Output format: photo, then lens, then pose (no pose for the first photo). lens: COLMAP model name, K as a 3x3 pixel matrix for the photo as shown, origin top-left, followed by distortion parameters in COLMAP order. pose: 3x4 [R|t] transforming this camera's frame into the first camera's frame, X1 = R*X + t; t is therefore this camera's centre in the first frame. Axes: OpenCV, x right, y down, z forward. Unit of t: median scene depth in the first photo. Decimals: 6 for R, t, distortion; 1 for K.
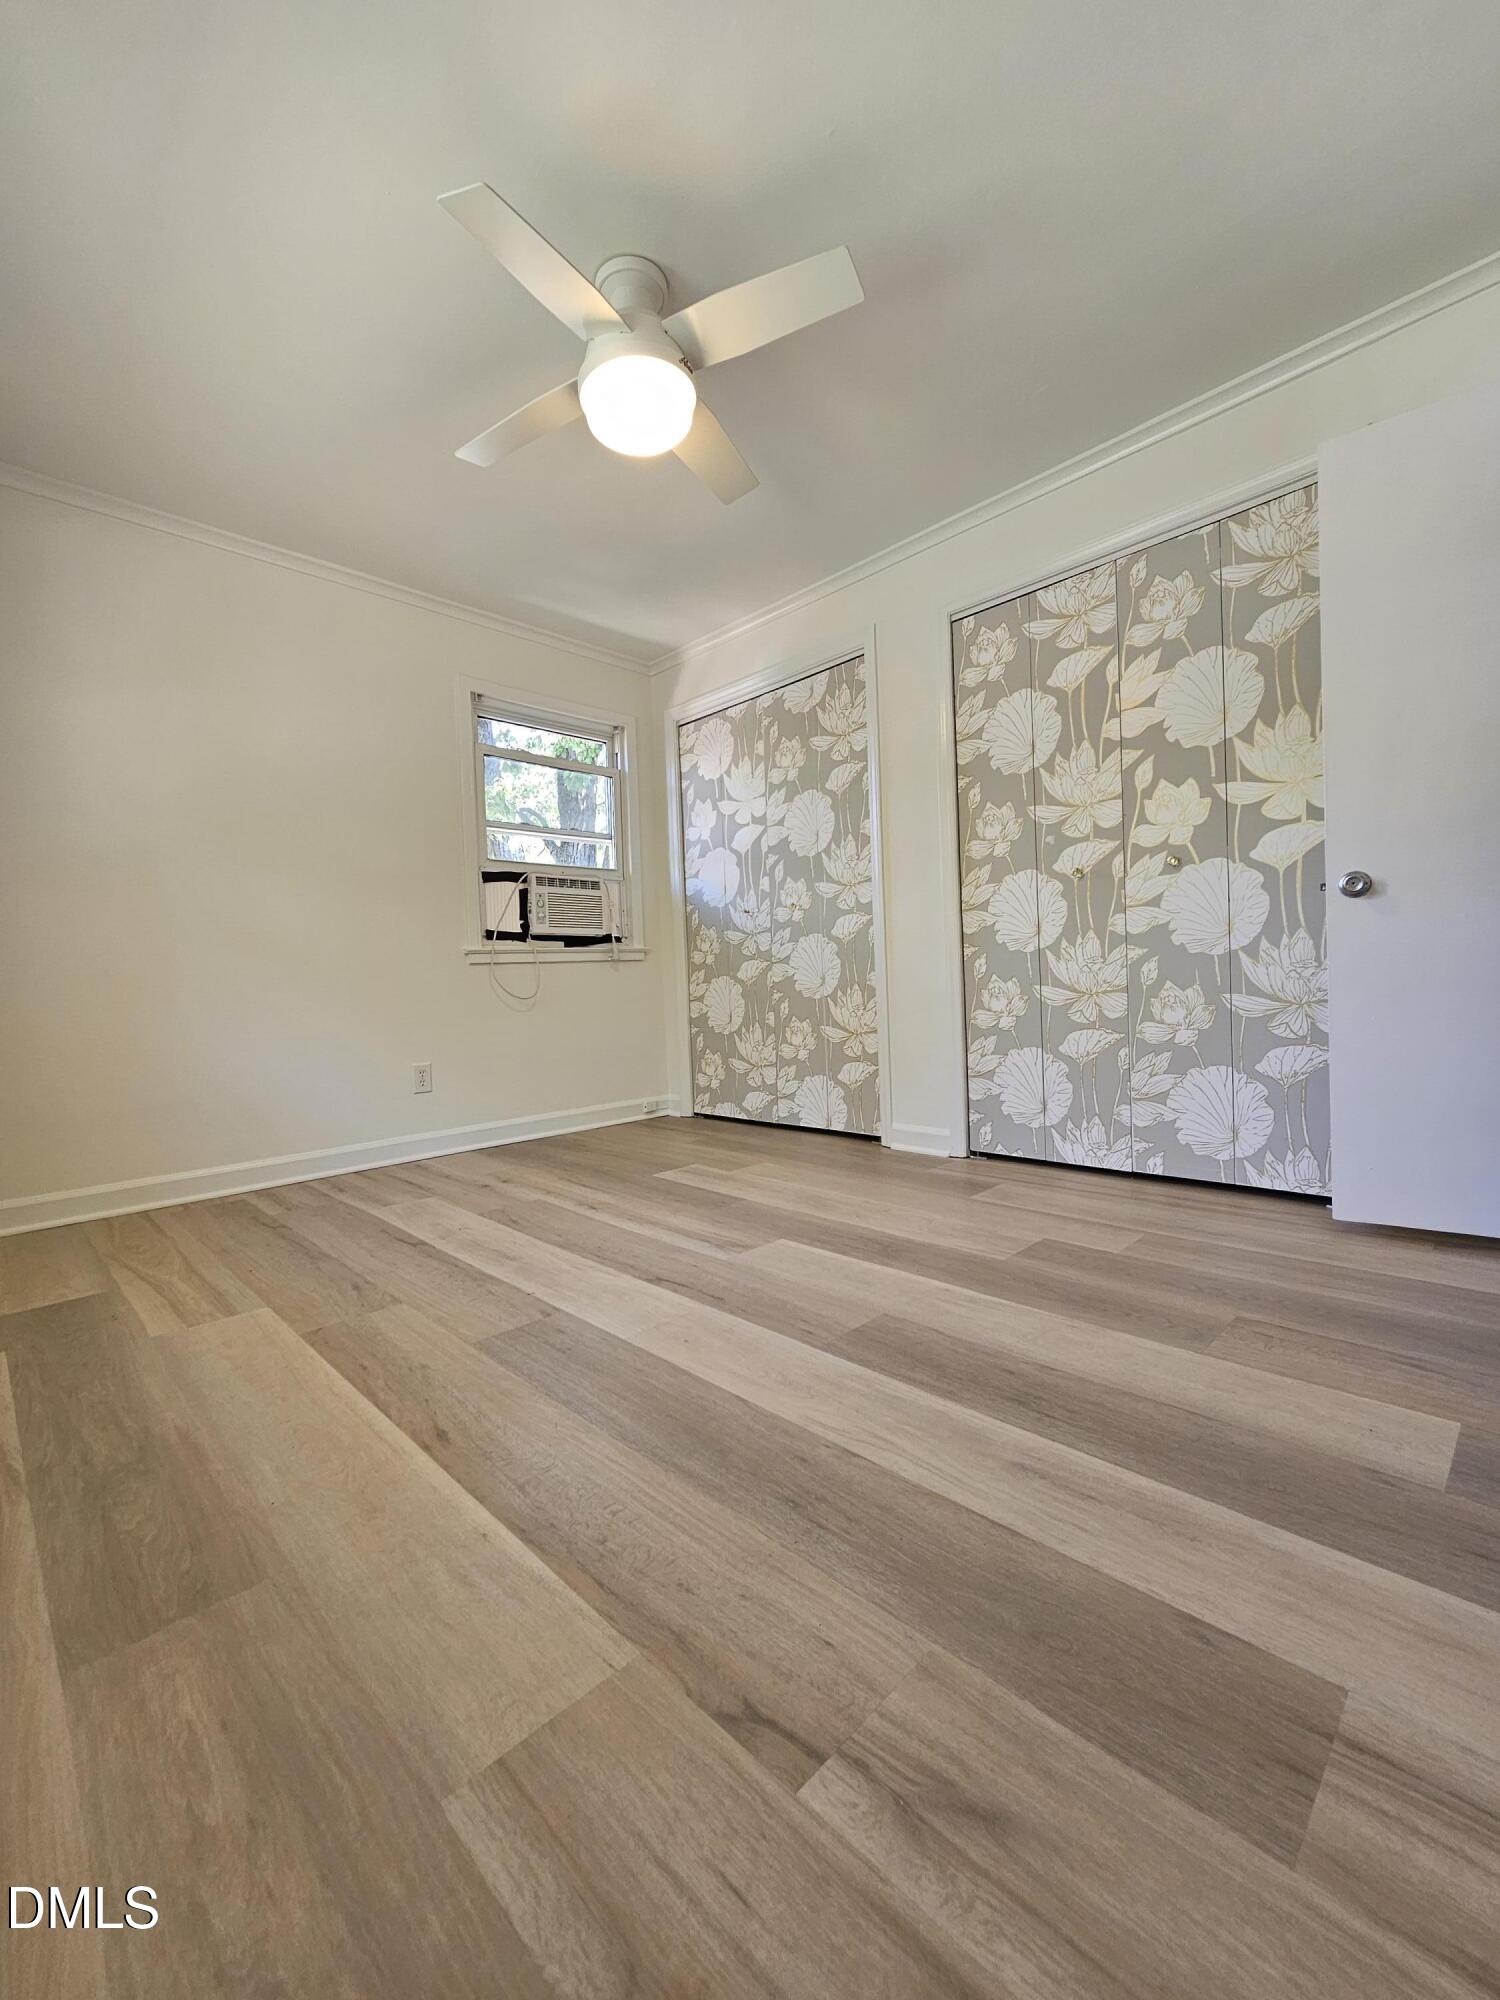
lens RADIAL K [[819.6, 0, 735.9], [0, 819.6, 1016.6], [0, 0, 1]] dist [0.000034, -0.001313]
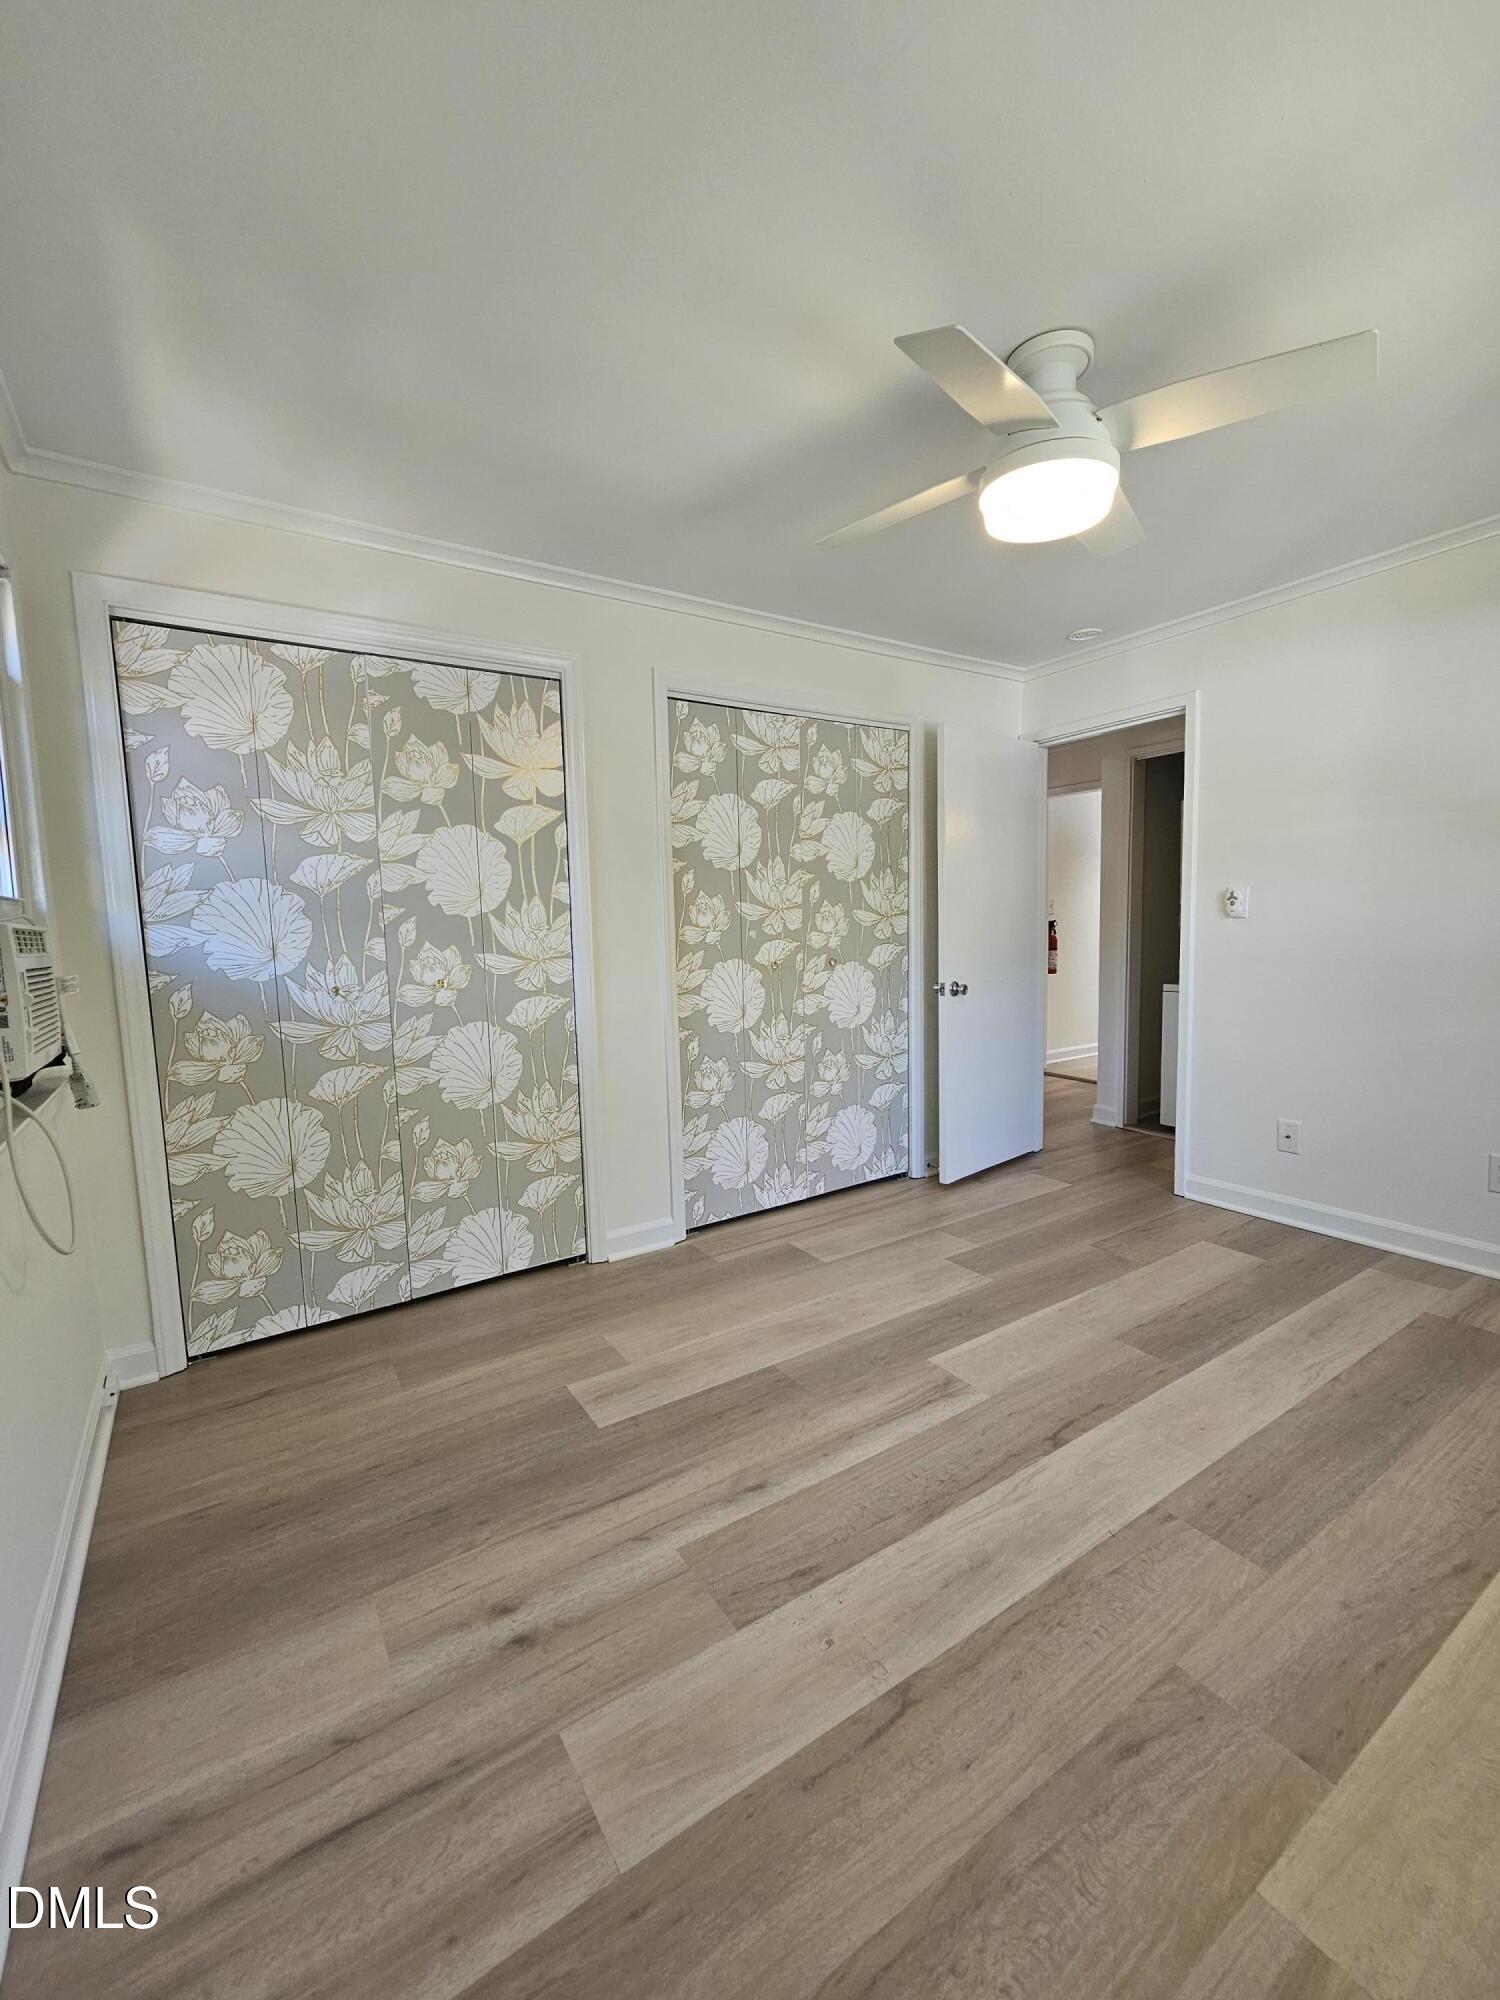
lens RADIAL K [[819.6, 0, 749.3], [0, 819.6, 1015.1], [0, 0, 1]] dist [0.000034, -0.001313]
pose [[0.190268, -0.076284, 0.978764, -0.831072], [0.063429, 0.995849, 0.065285, -0.201310], [-0.979681, 0.049661, 0.194316, 0.890033]]
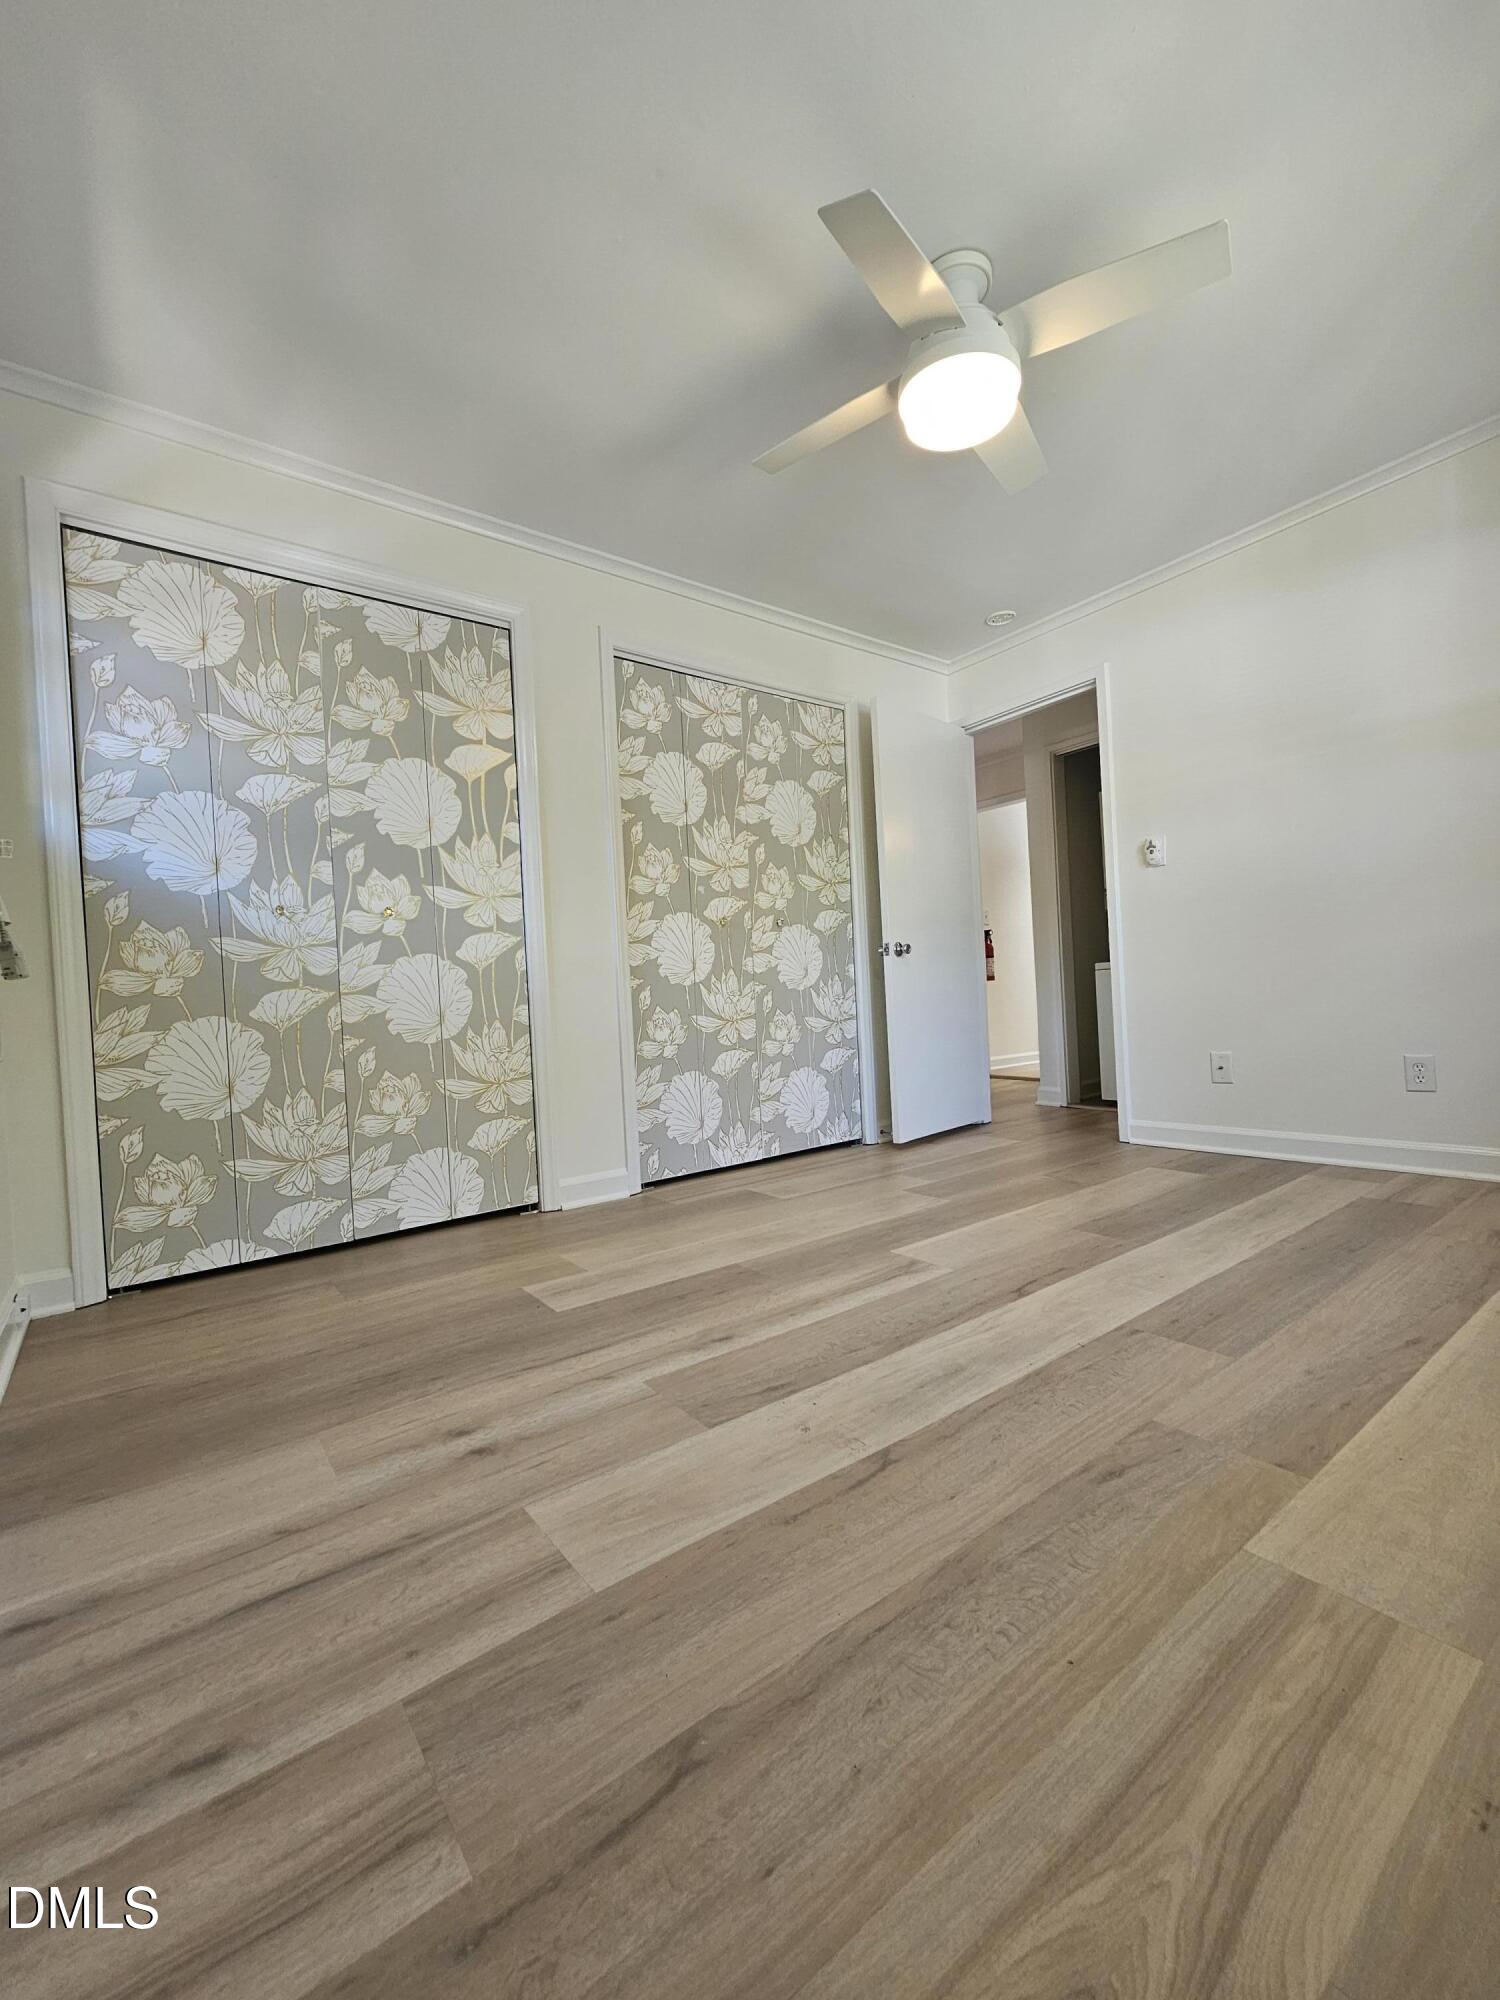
lens RADIAL K [[819.6, 0, 749.9], [0, 819.6, 1014.2], [0, 0, 1]] dist [0.000034, -0.001313]
pose [[0.123463, 0.014487, 0.992243, -0.851926], [0.090865, 0.995528, -0.025841, -0.004276], [-0.988180, 0.093351, 0.121595, 0.910074]]
